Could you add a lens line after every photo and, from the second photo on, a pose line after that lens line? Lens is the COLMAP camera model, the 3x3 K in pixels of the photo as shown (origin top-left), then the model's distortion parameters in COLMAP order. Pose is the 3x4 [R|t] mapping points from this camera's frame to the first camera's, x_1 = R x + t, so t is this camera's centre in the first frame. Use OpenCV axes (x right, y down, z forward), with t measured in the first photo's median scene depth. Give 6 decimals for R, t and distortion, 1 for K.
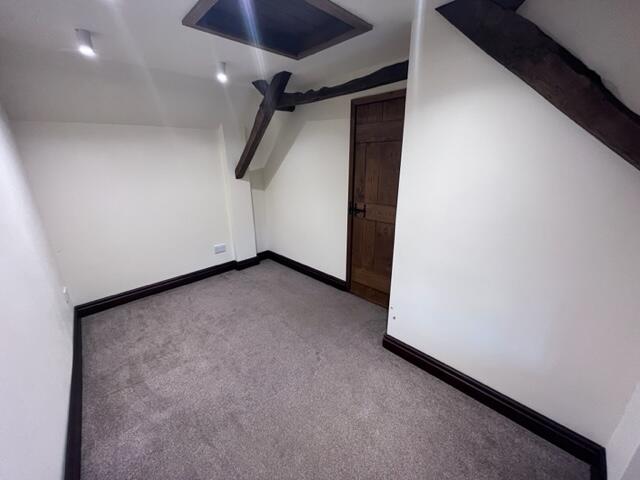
lens RADIAL K [[258.0, 0, 318.7], [0, 258.0, 240.5], [0, 0, 1]] dist [-0.002759, -0.000437]
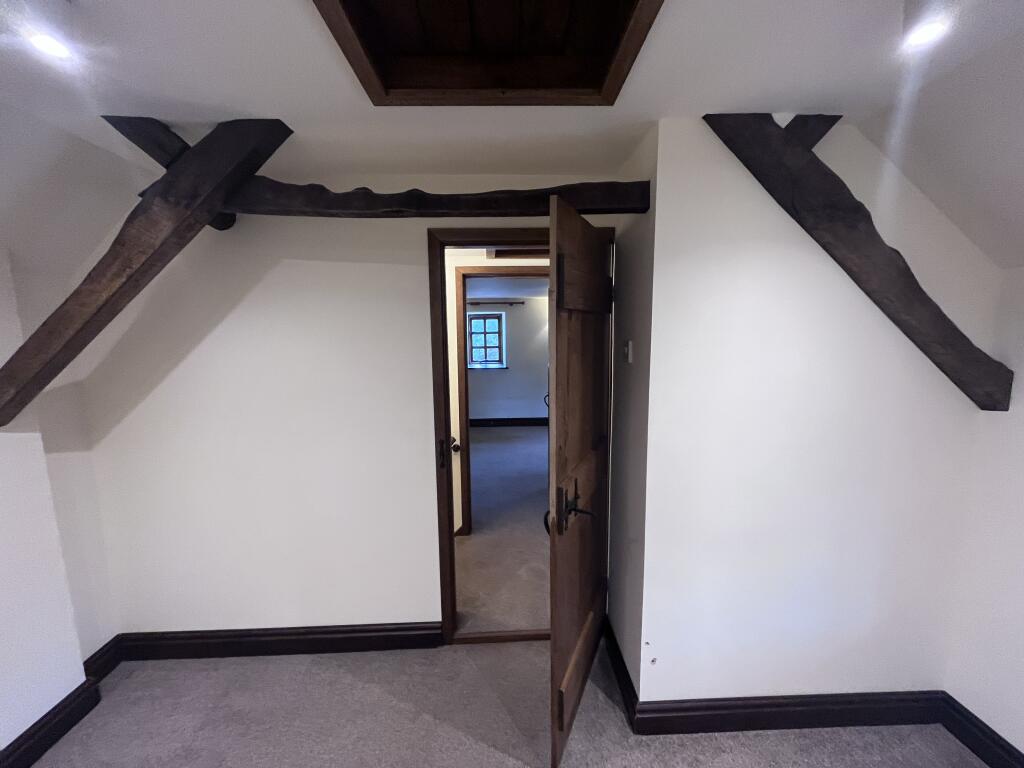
lens RADIAL K [[412.8, 0, 510.0], [0, 412.8, 384.8], [0, 0, 1]] dist [-0.002759, -0.000437]
pose [[0.674735, -0.099694, 0.731296, -0.327716], [0.226552, 0.970978, -0.076662, -0.168940], [-0.702429, 0.217402, 0.677739, 0.425454]]
